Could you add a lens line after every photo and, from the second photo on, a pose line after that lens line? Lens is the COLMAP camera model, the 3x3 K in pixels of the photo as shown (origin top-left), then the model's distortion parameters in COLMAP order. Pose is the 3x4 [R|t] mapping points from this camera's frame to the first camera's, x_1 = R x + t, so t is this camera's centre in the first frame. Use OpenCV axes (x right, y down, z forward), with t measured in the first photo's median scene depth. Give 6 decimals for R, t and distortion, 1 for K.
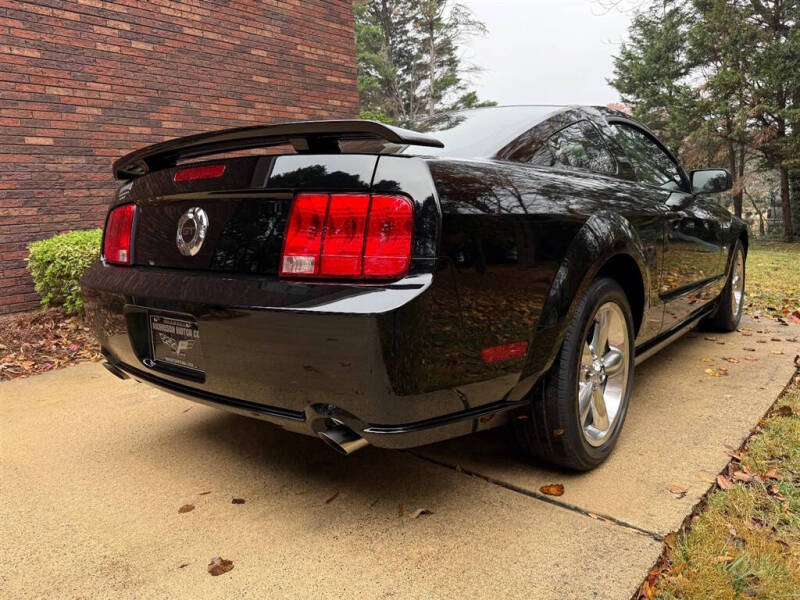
lens RADIAL K [[581.2, 0, 401.5], [0, 581.2, 302.5], [0, 0, 1]] dist [-0.005612, -0.005375]
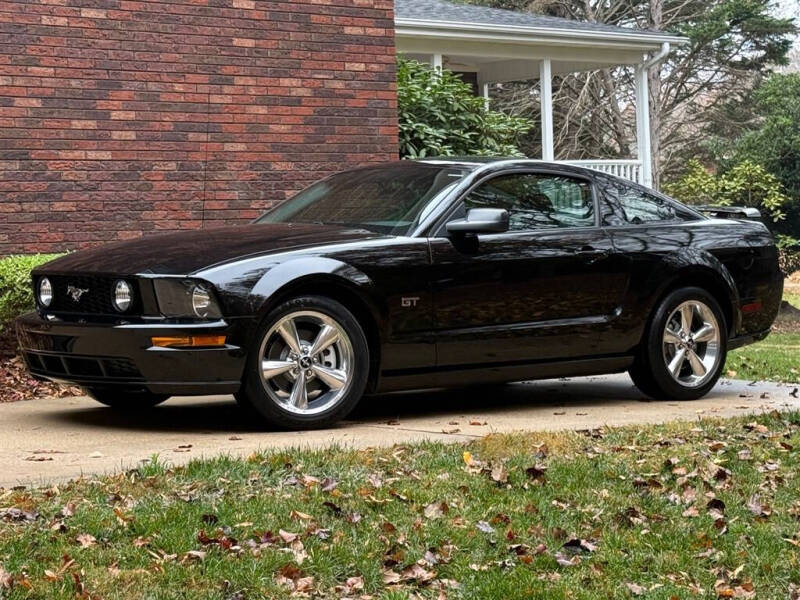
lens RADIAL K [[1992.6, 0, 398.6], [0, 1992.6, 301.6], [0, 0, 1]] dist [0.024956, 1.124079]
pose [[0.992423, 0.028731, -0.119463, 0.336482], [-0.042999, 0.992007, -0.118632, 0.275934], [0.115100, 0.122870, 0.985726, -1.867026]]
